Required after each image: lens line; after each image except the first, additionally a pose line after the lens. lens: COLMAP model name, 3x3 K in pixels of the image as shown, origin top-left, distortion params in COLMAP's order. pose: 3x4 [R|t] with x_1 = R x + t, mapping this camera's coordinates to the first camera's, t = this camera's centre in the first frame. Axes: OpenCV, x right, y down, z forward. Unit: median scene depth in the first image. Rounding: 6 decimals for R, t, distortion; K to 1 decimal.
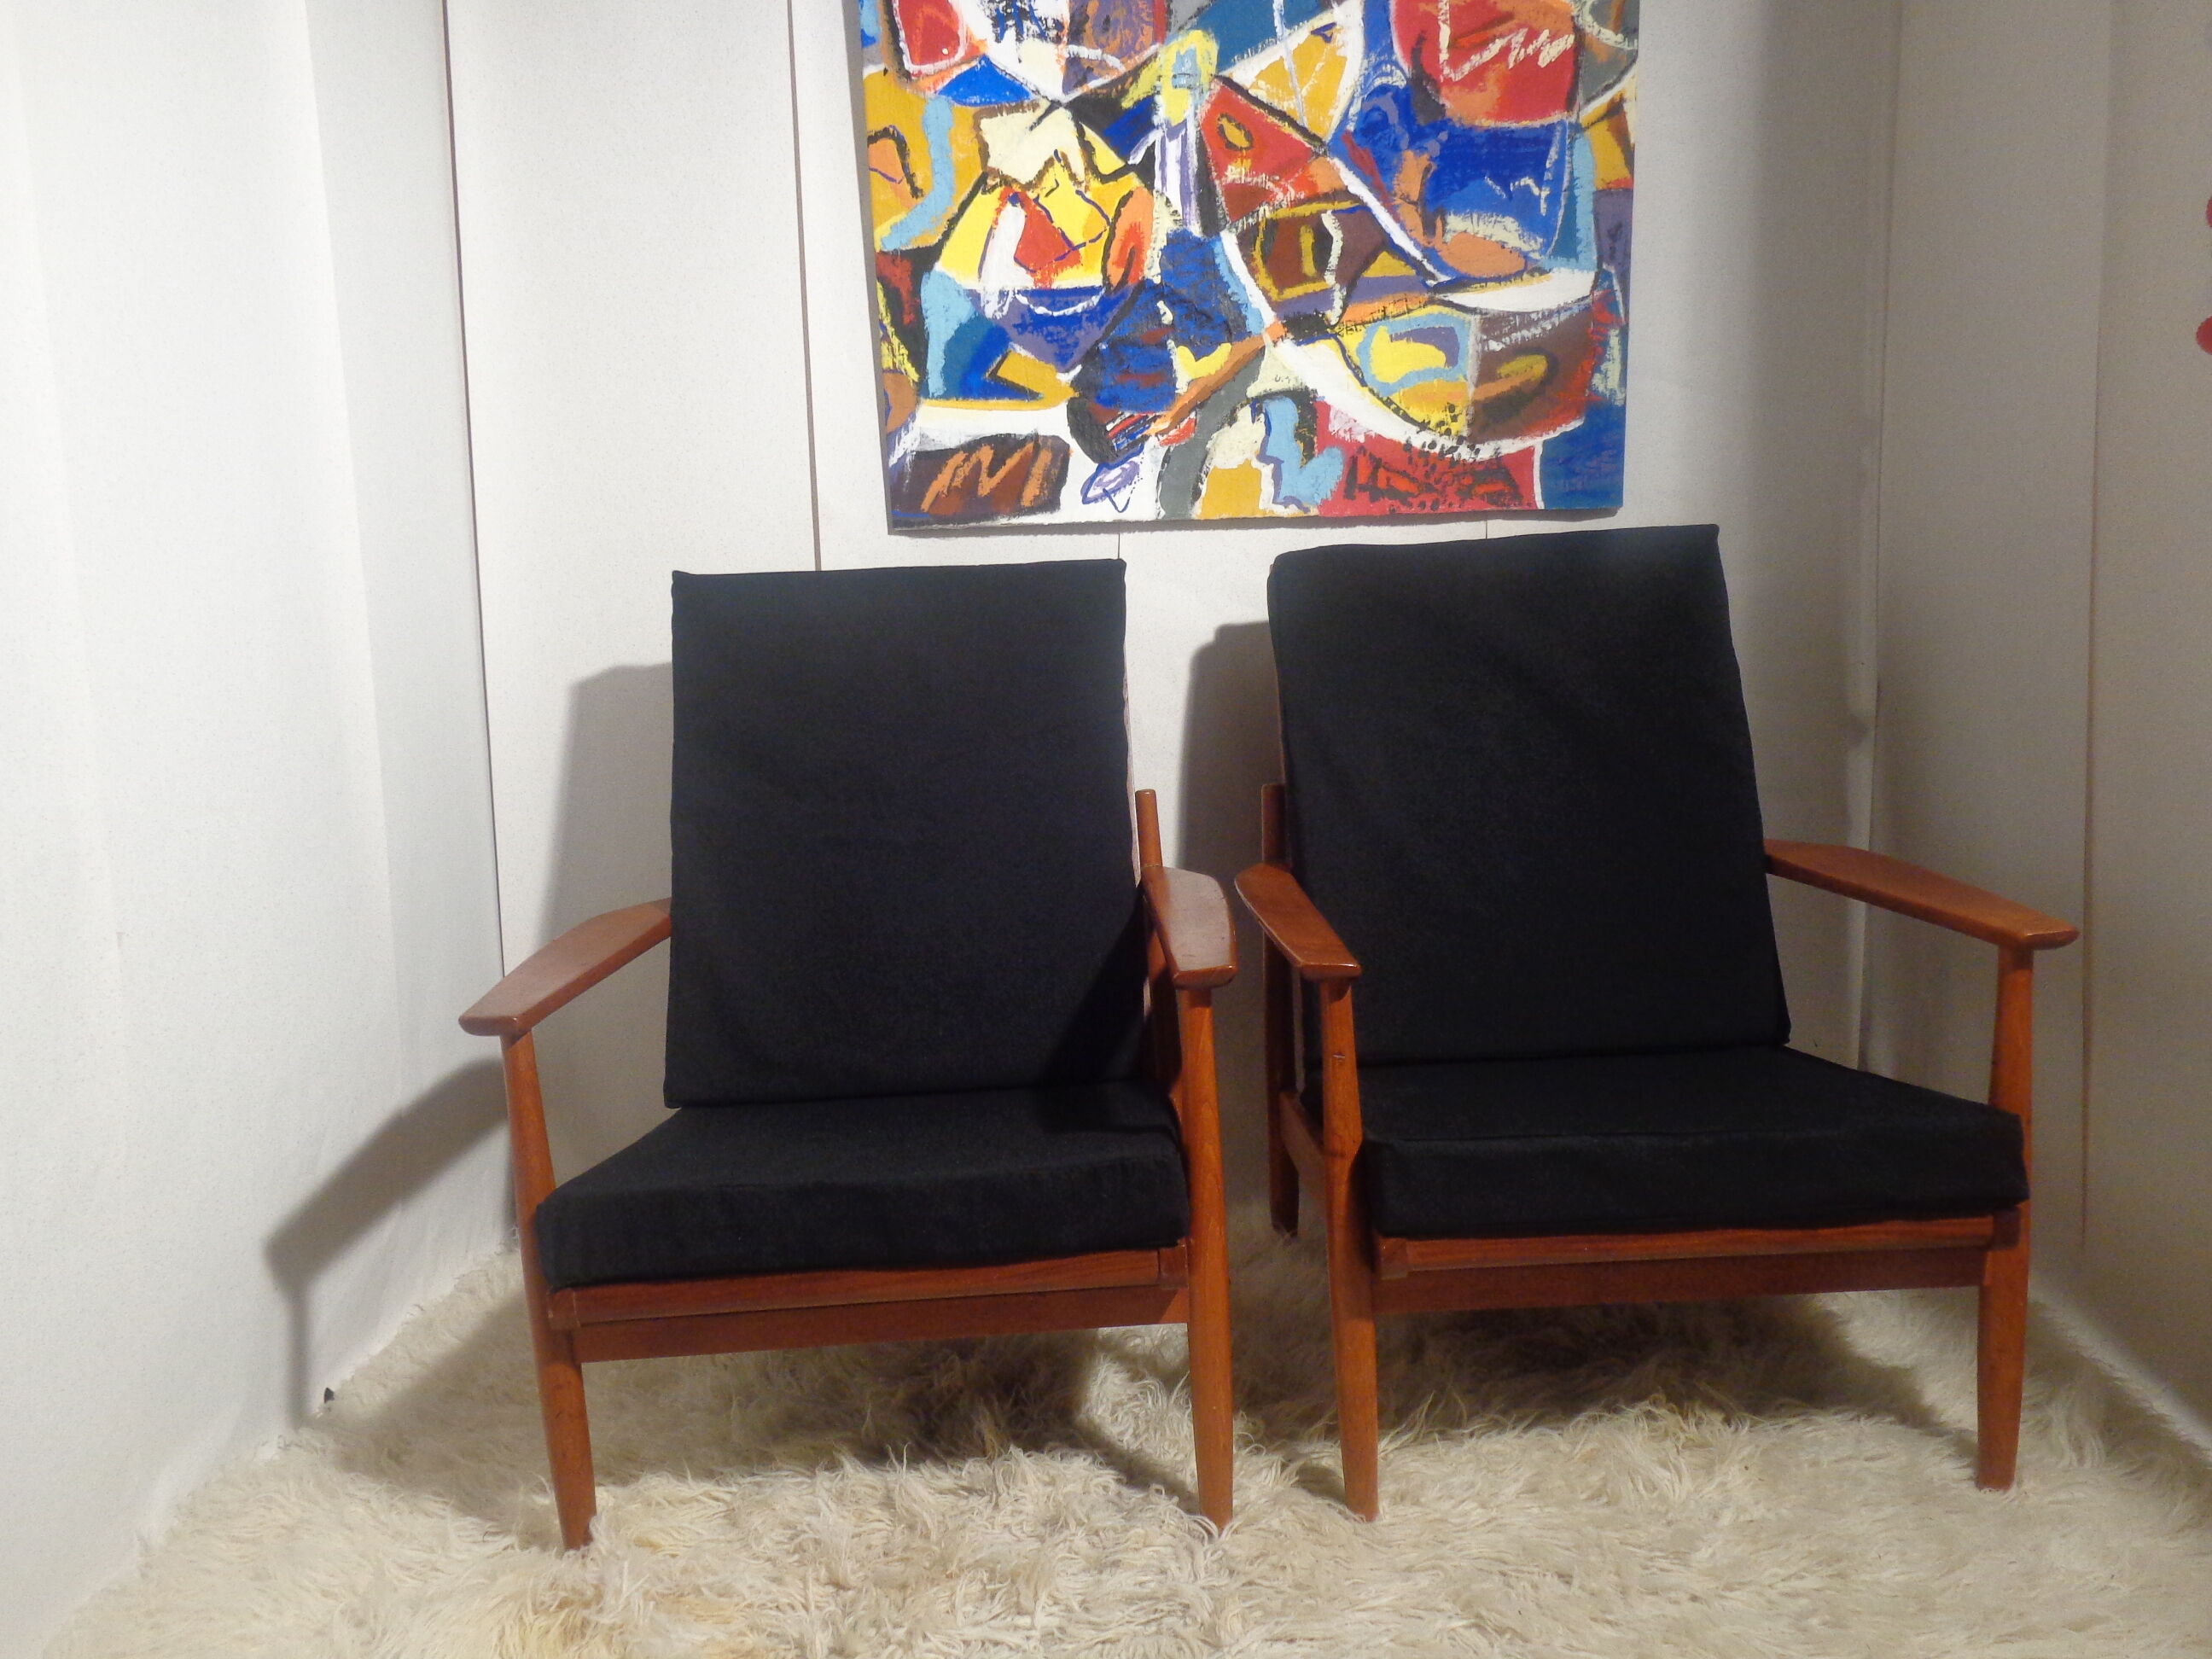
lens RADIAL K [[1684.8, 0, 1107.4], [0, 1684.8, 812.2], [0, 0, 1]] dist [-0.000194, 0.009438]
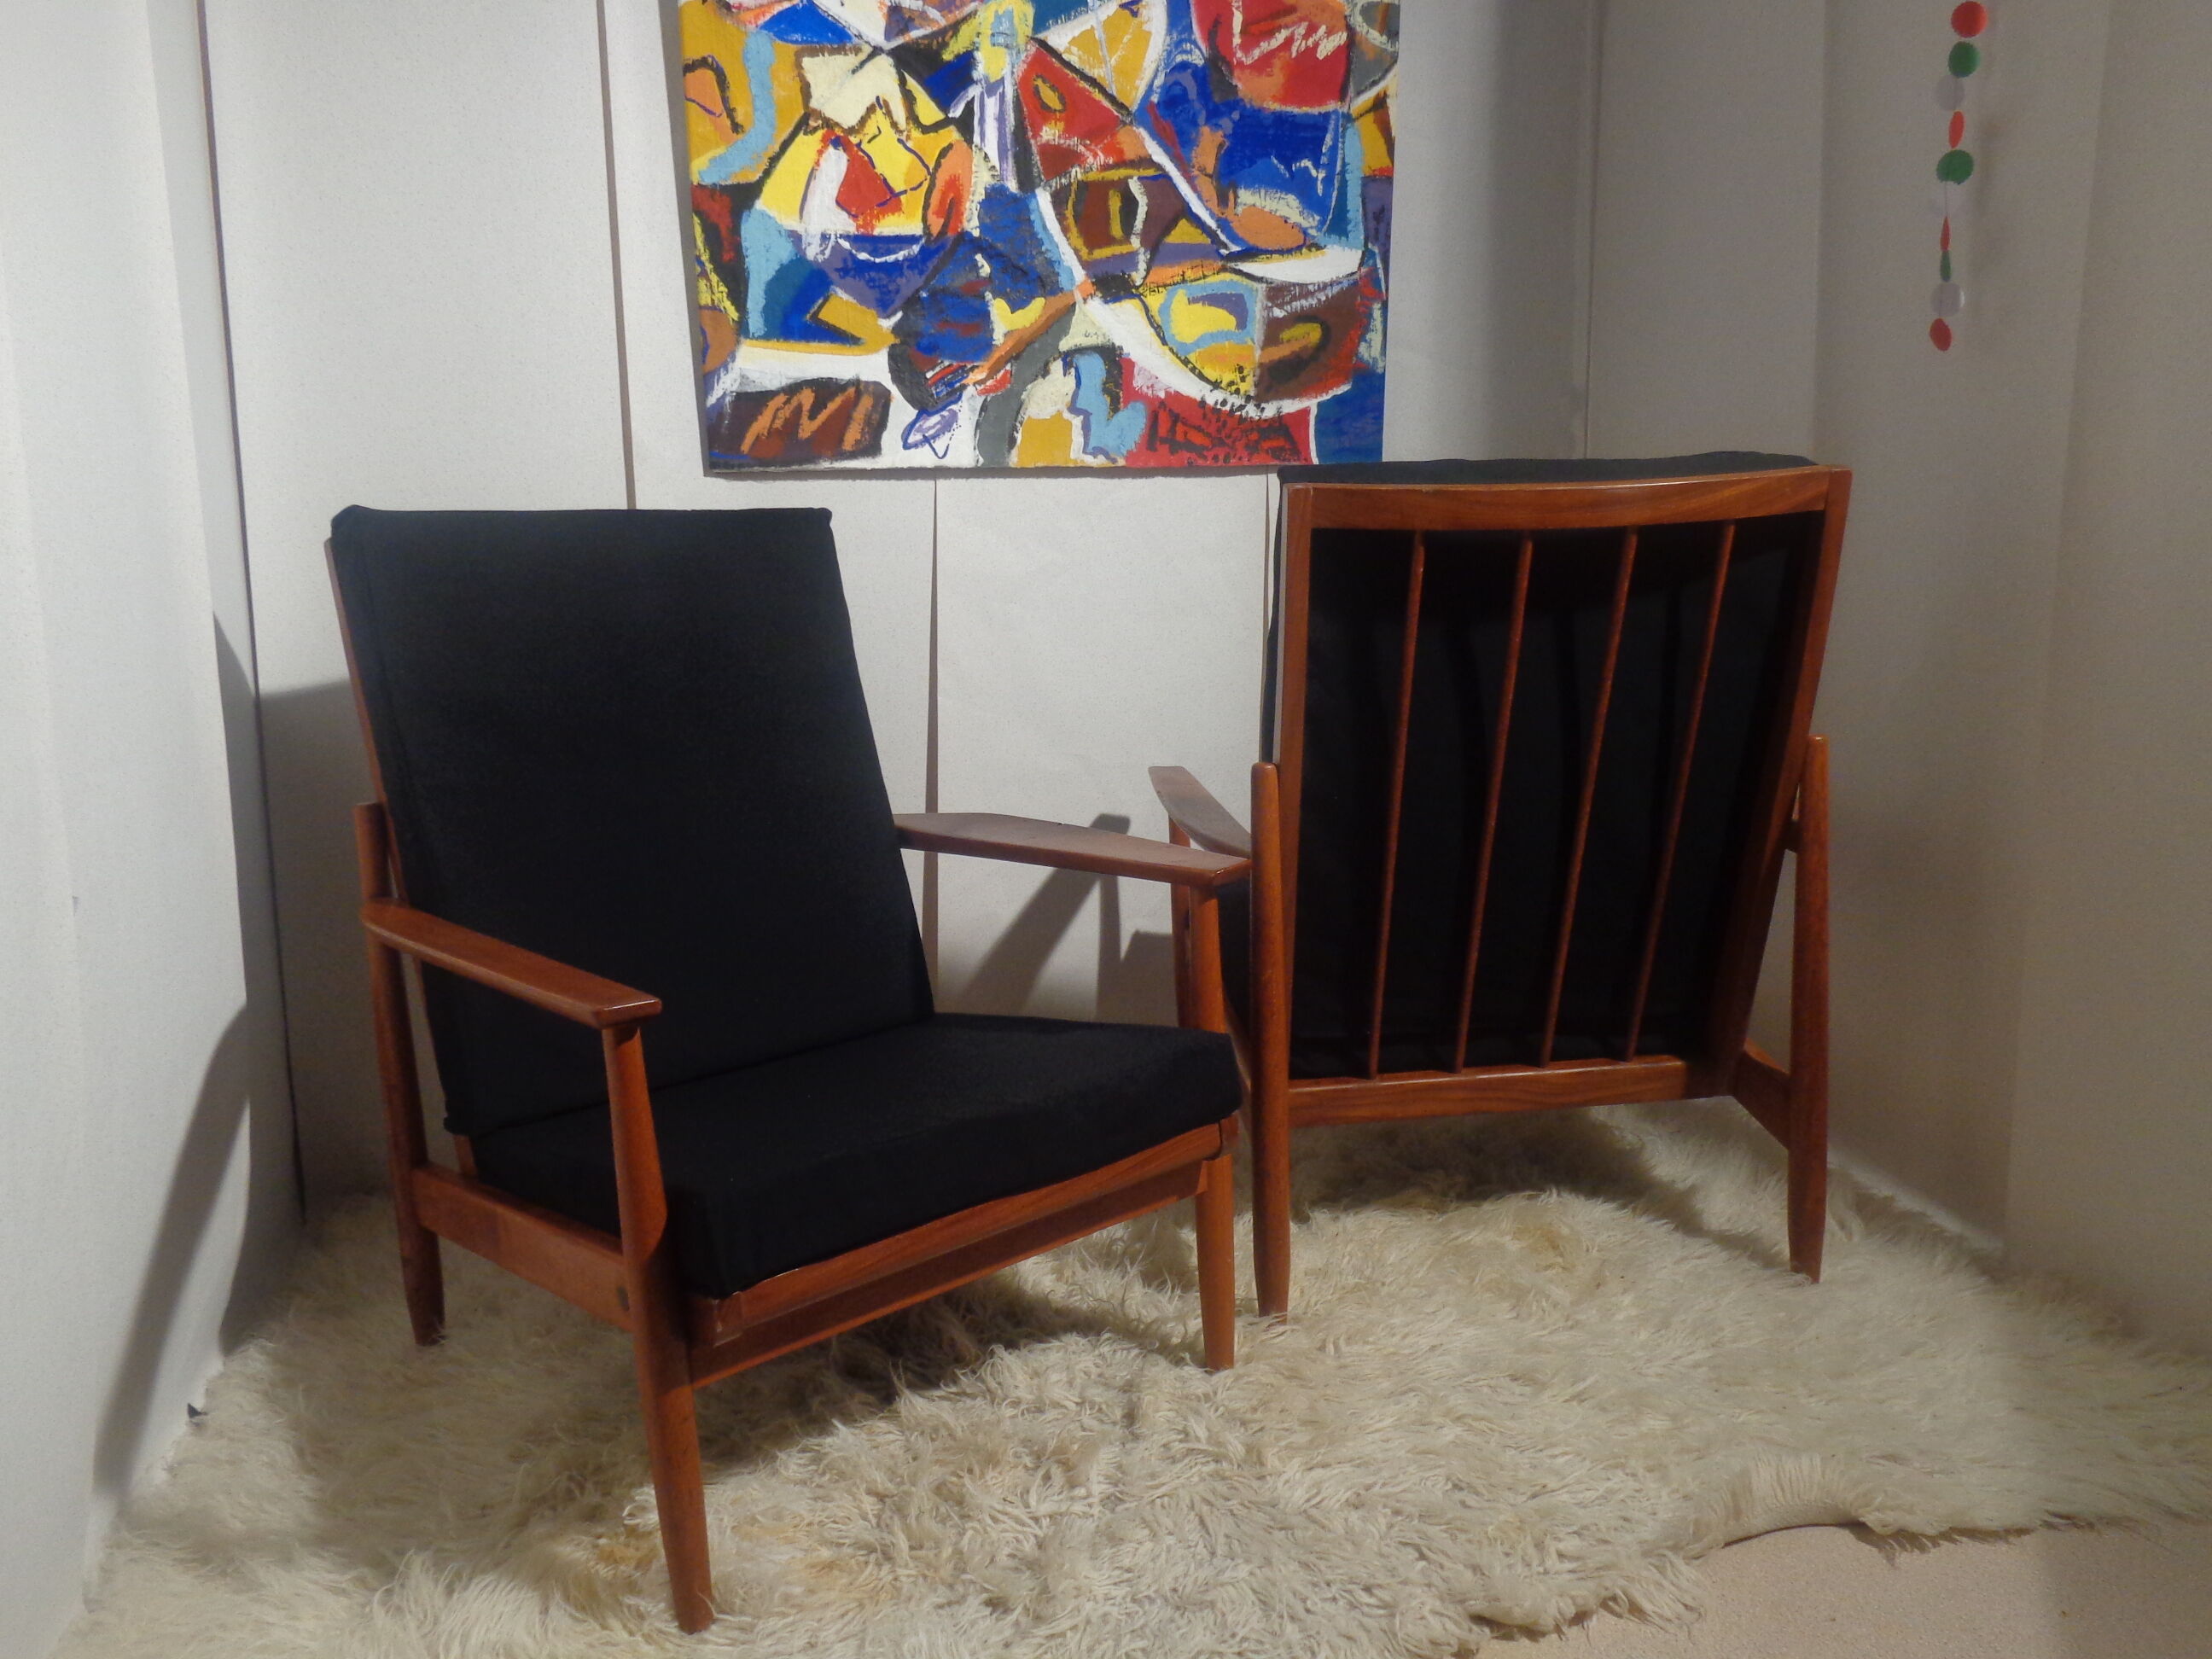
lens RADIAL K [[1684.8, 0, 1112.1], [0, 1684.8, 814.4], [0, 0, 1]] dist [-0.000194, 0.009438]
pose [[0.952571, -0.040461, 0.301615, -0.215917], [0.033399, 0.999035, 0.028540, 0.012764], [-0.302479, -0.017112, 0.953002, -0.012474]]
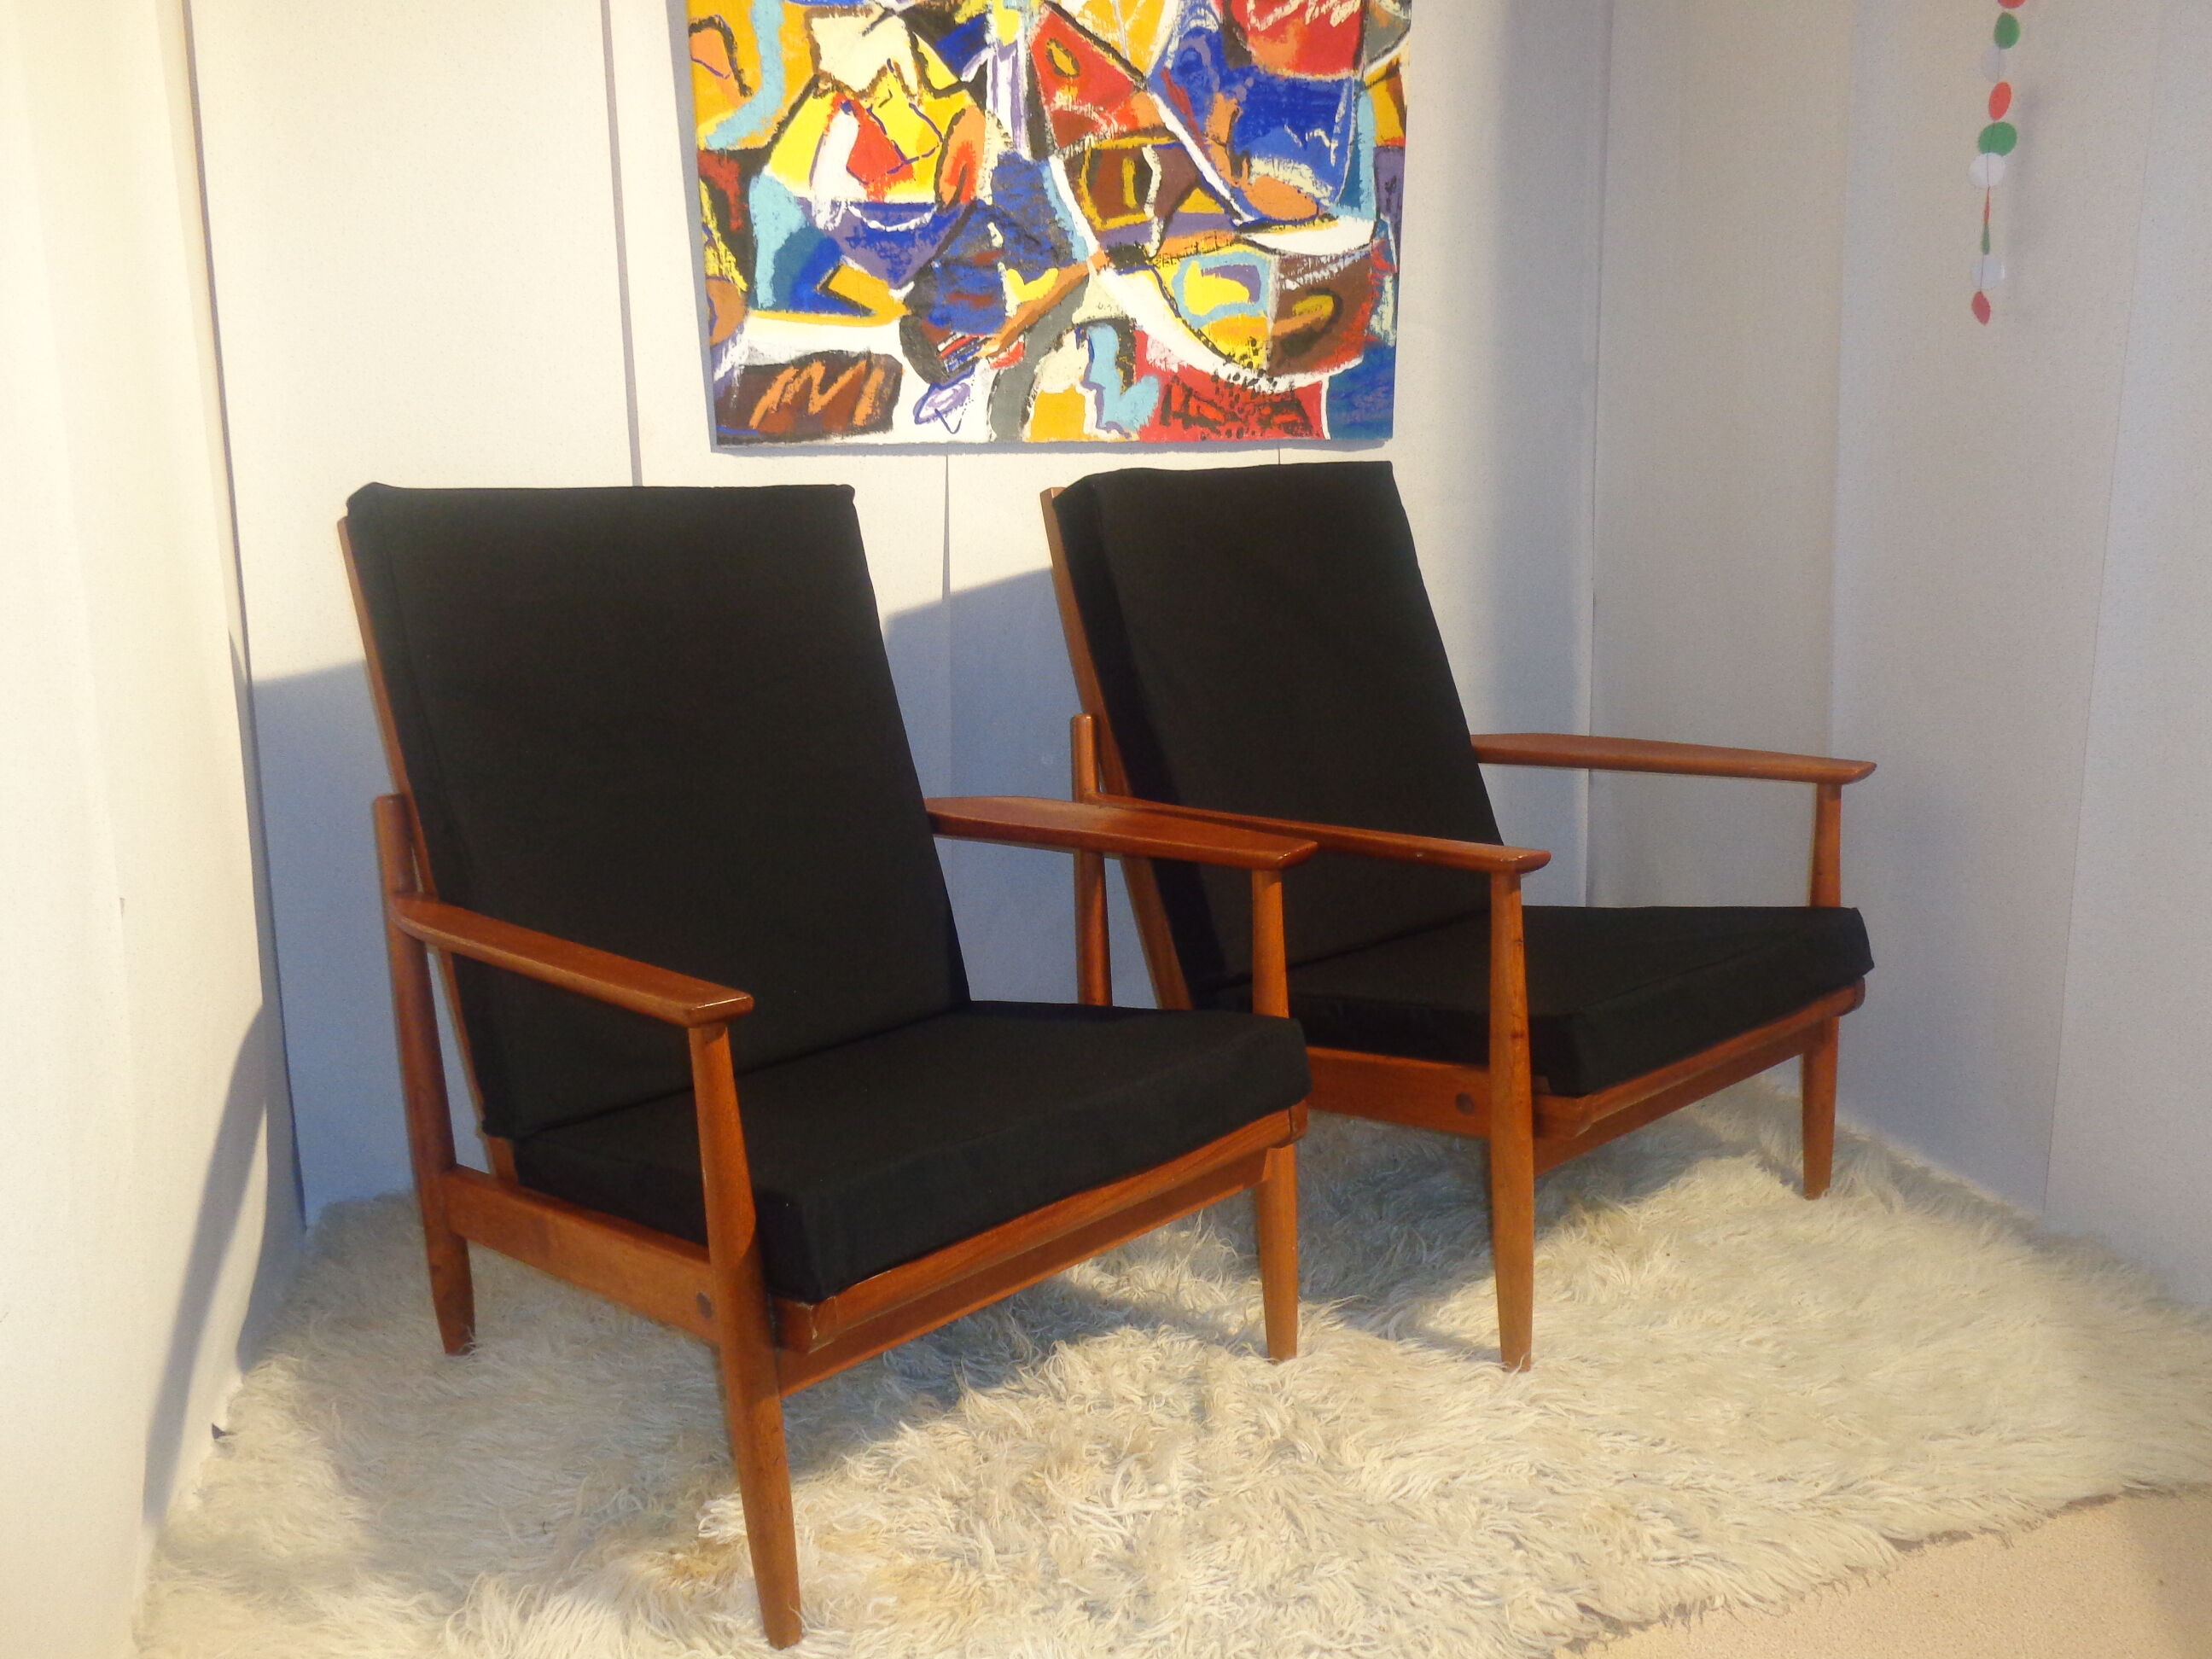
lens RADIAL K [[1684.8, 0, 1111.7], [0, 1684.8, 815.9], [0, 0, 1]] dist [-0.000194, 0.009438]
pose [[0.936935, -0.055861, 0.345010, -0.268266], [0.043440, 0.998103, 0.043635, 0.009149], [-0.346793, -0.025896, 0.937584, 0.024071]]
